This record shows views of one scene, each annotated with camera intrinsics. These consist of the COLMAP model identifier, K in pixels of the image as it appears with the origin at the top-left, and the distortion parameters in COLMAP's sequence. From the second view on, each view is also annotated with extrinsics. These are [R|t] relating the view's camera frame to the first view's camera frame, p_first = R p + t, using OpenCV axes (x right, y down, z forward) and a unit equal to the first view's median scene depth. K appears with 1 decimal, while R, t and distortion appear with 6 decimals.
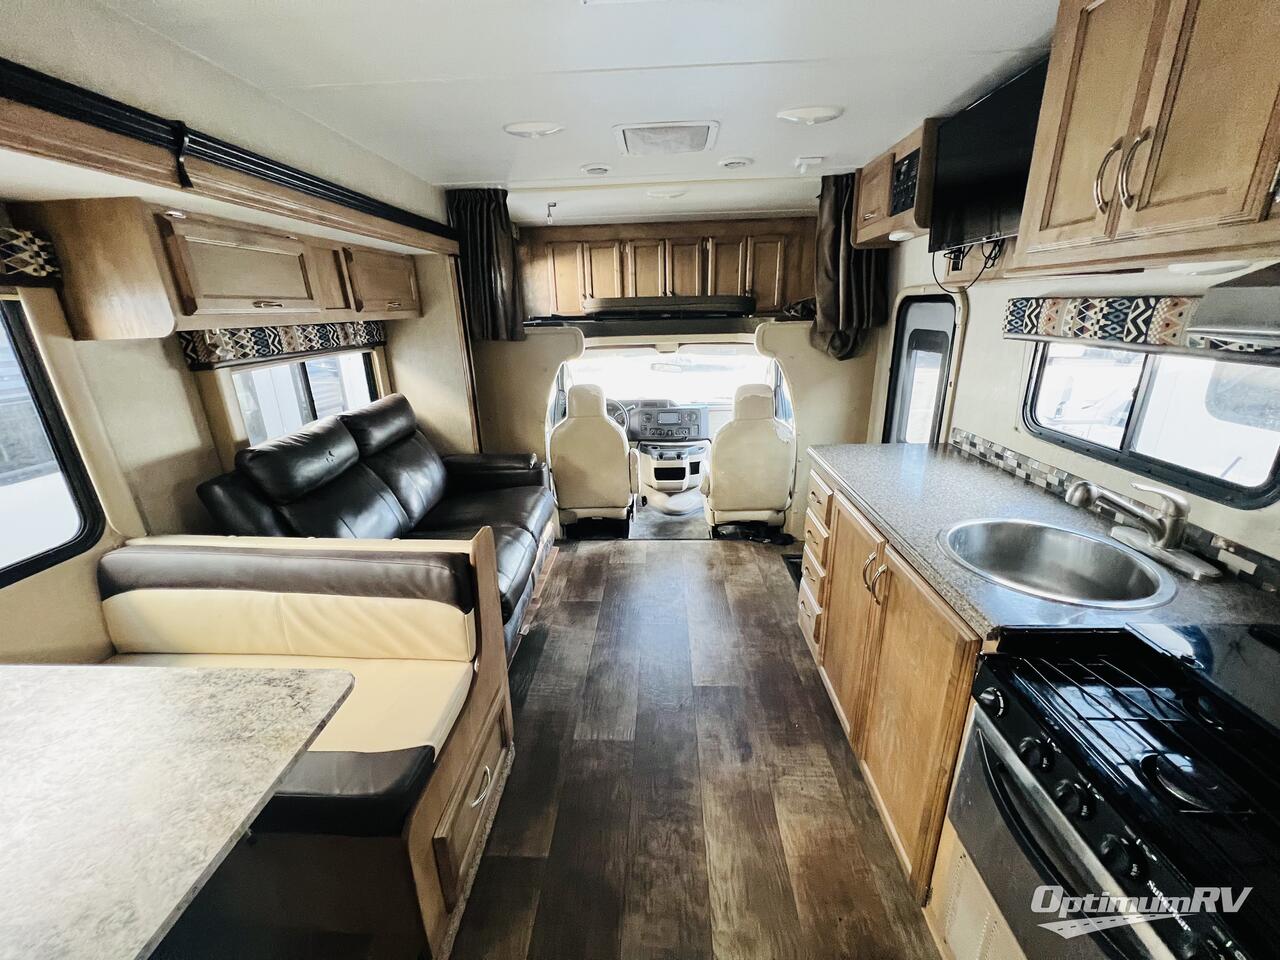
lens RADIAL K [[511.8, 0, 637.0], [0, 511.8, 476.3], [0, 0, 1]] dist [-0.004134, 0.000203]
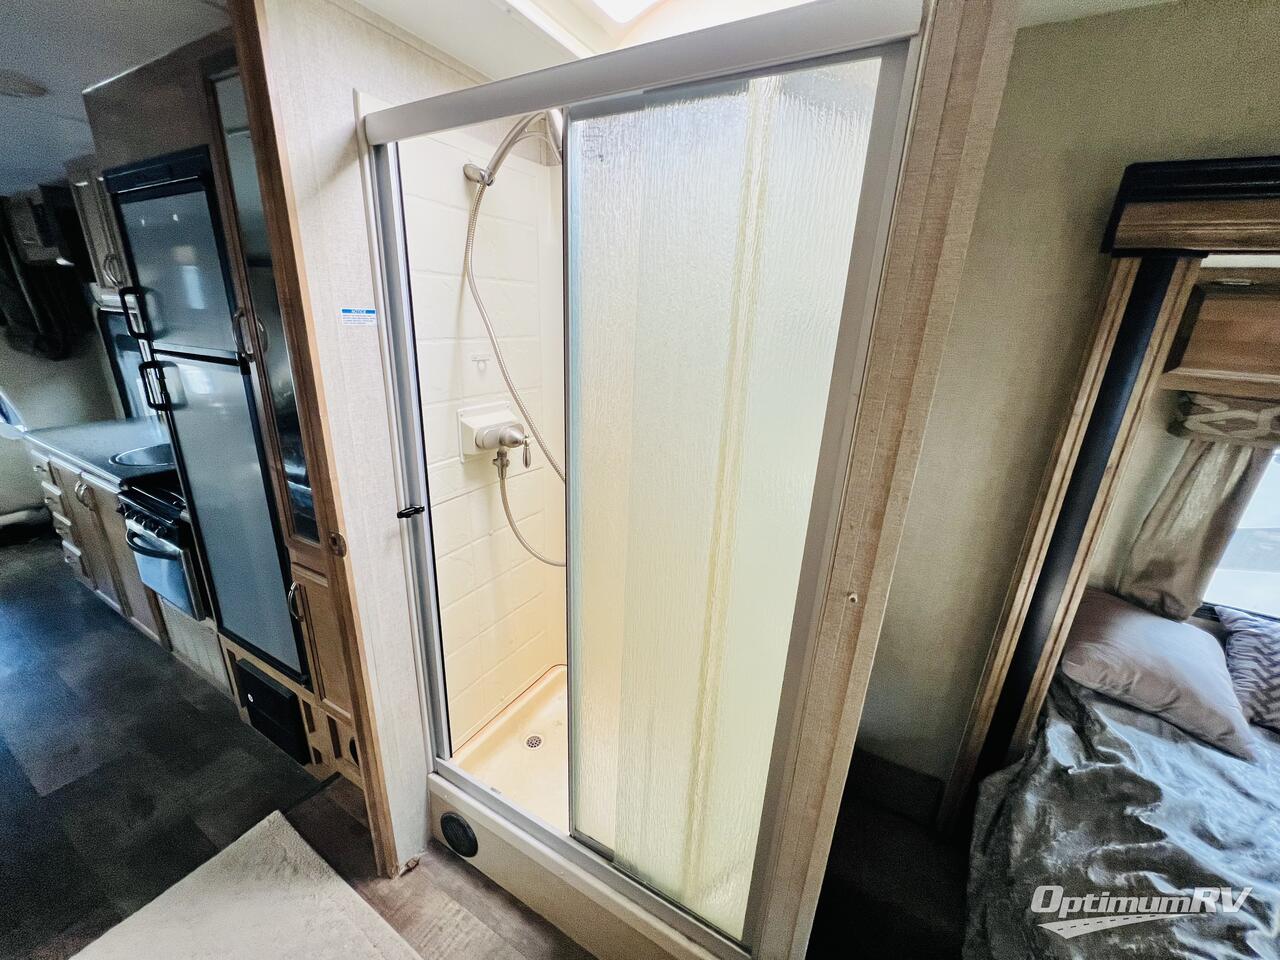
lens RADIAL K [[481.0, 0, 645.4], [0, 481.0, 474.1], [0, 0, 1]] dist [0.022245, 0.000101]
pose [[0.450717, -0.223382, 0.864265, -0.014991], [0.218716, 0.966307, 0.135696, 0.080998], [-0.865458, 0.127868, 0.484388, -0.333875]]
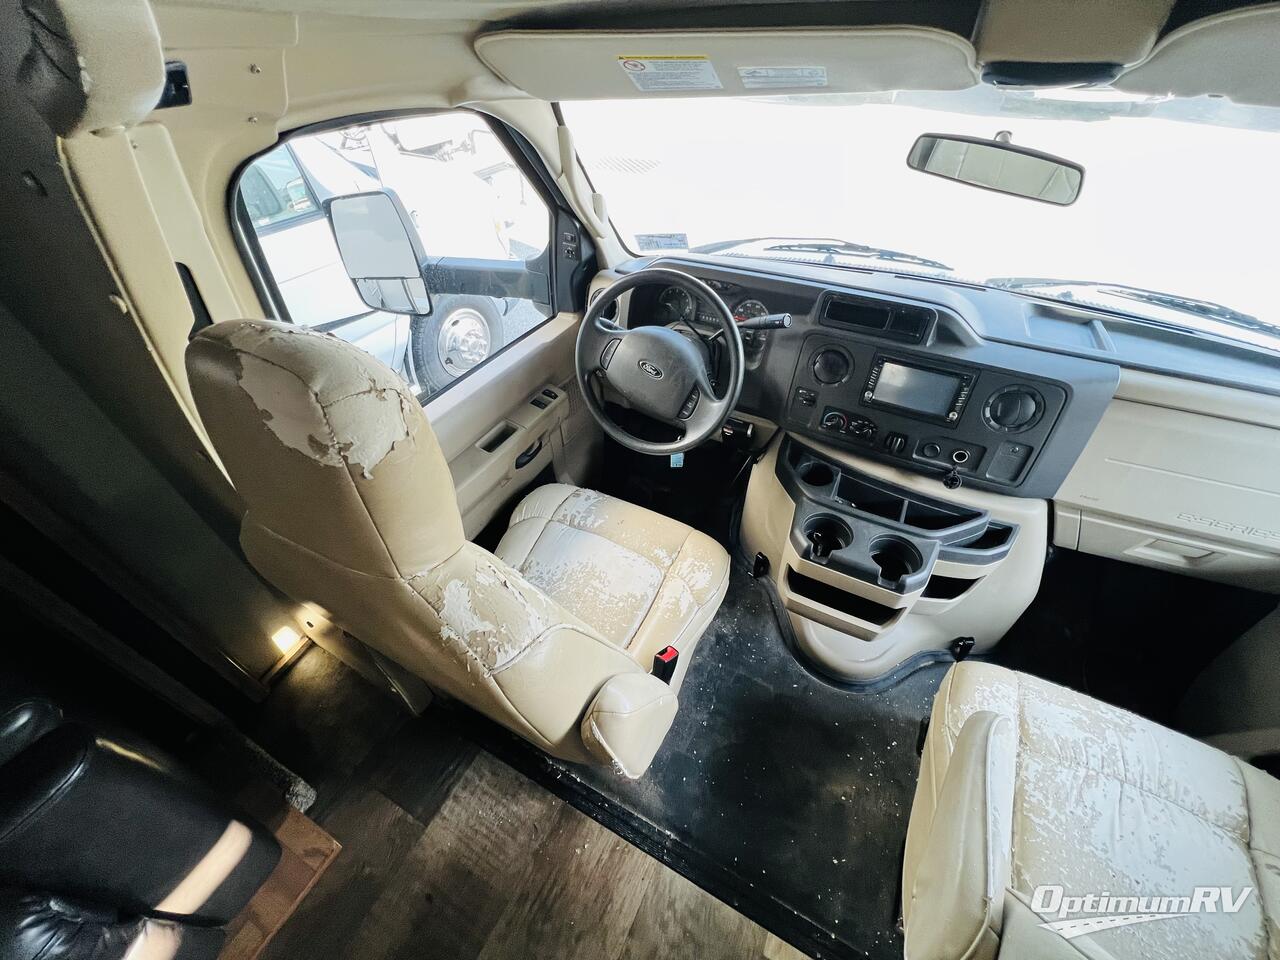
lens RADIAL K [[511.8, 0, 637.0], [0, 511.8, 476.3], [0, 0, 1]] dist [-0.004134, 0.000203]
pose [[0.904935, 0.294095, -0.307573, 0.033928], [-0.132238, 0.881322, 0.453635, -0.202347], [0.404483, -0.369837, 0.836429, 0.835838]]
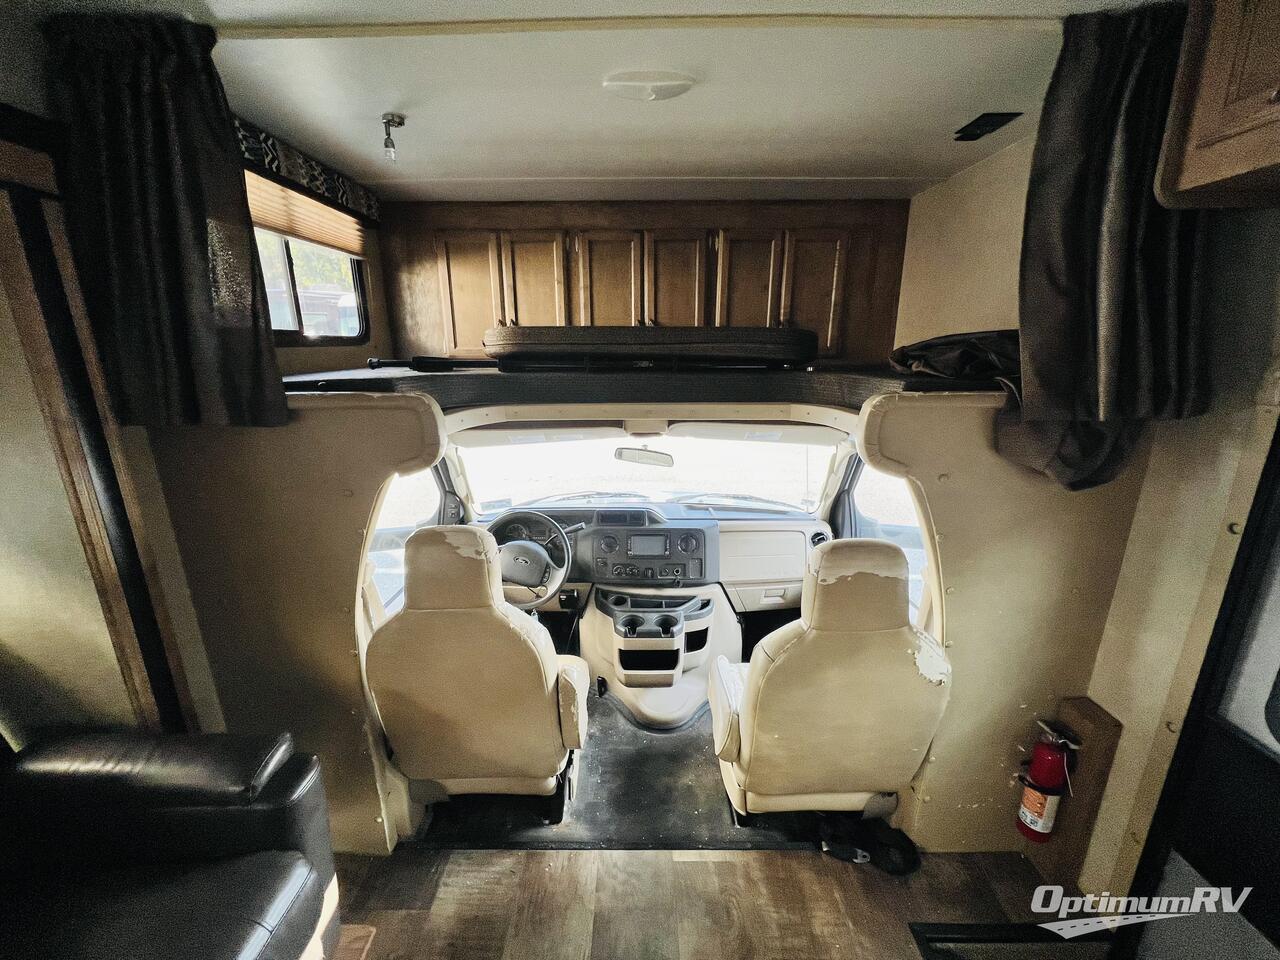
lens RADIAL K [[511.8, 0, 637.0], [0, 511.8, 476.3], [0, 0, 1]] dist [-0.004134, 0.000203]
pose [[0.998779, 0.010298, 0.048311, 0.028072], [-0.007323, 0.998089, -0.061351, -0.180384], [-0.048851, 0.060922, 0.996946, 0.526927]]
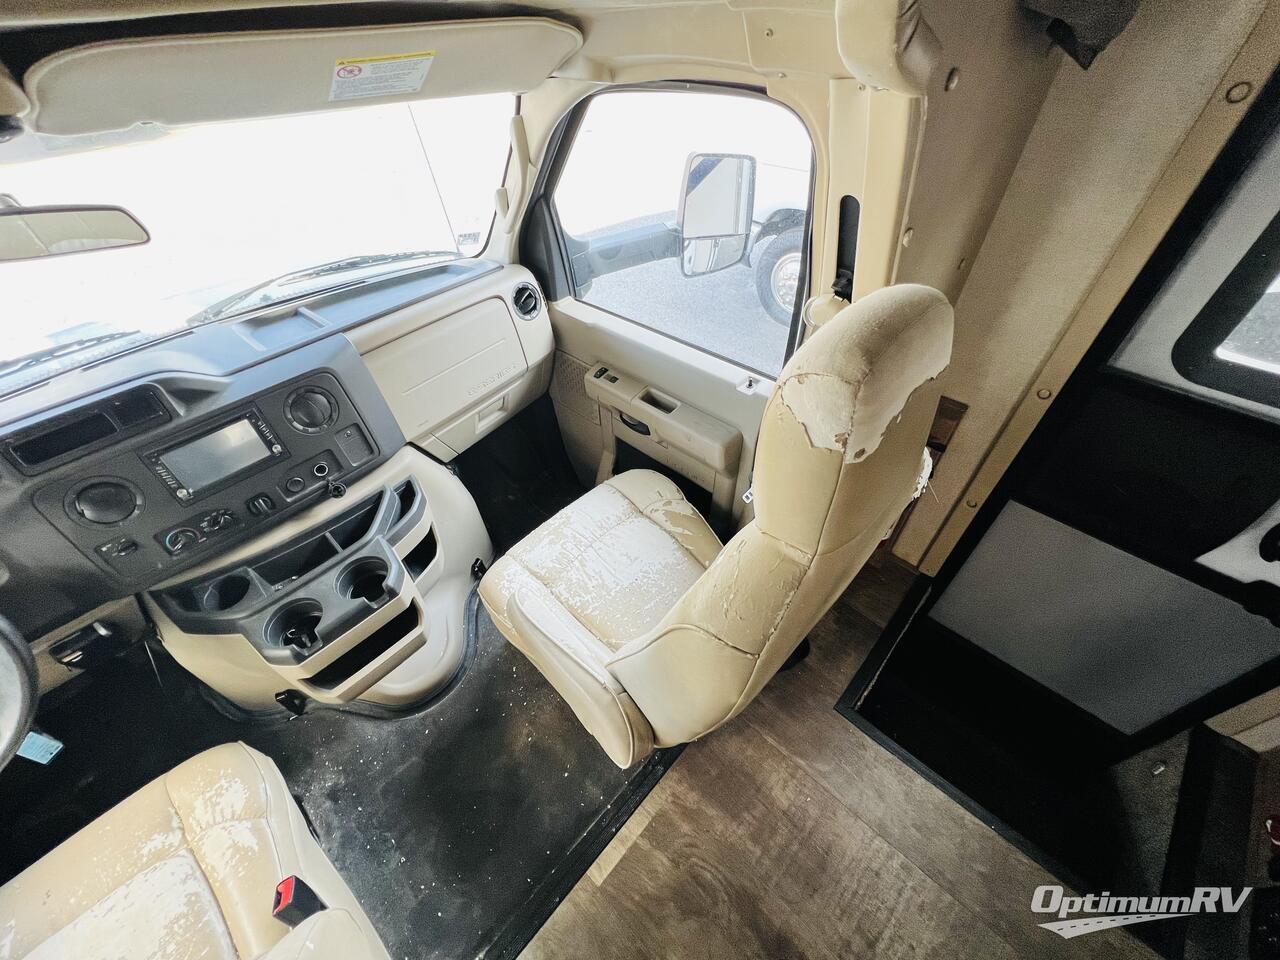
lens RADIAL K [[511.8, 0, 637.0], [0, 511.8, 476.3], [0, 0, 1]] dist [-0.004134, 0.000203]
pose [[0.649738, -0.527880, 0.546977, 0.063857], [0.248091, 0.827413, 0.503825, -0.205442], [-0.718535, -0.191654, 0.668563, 0.827154]]
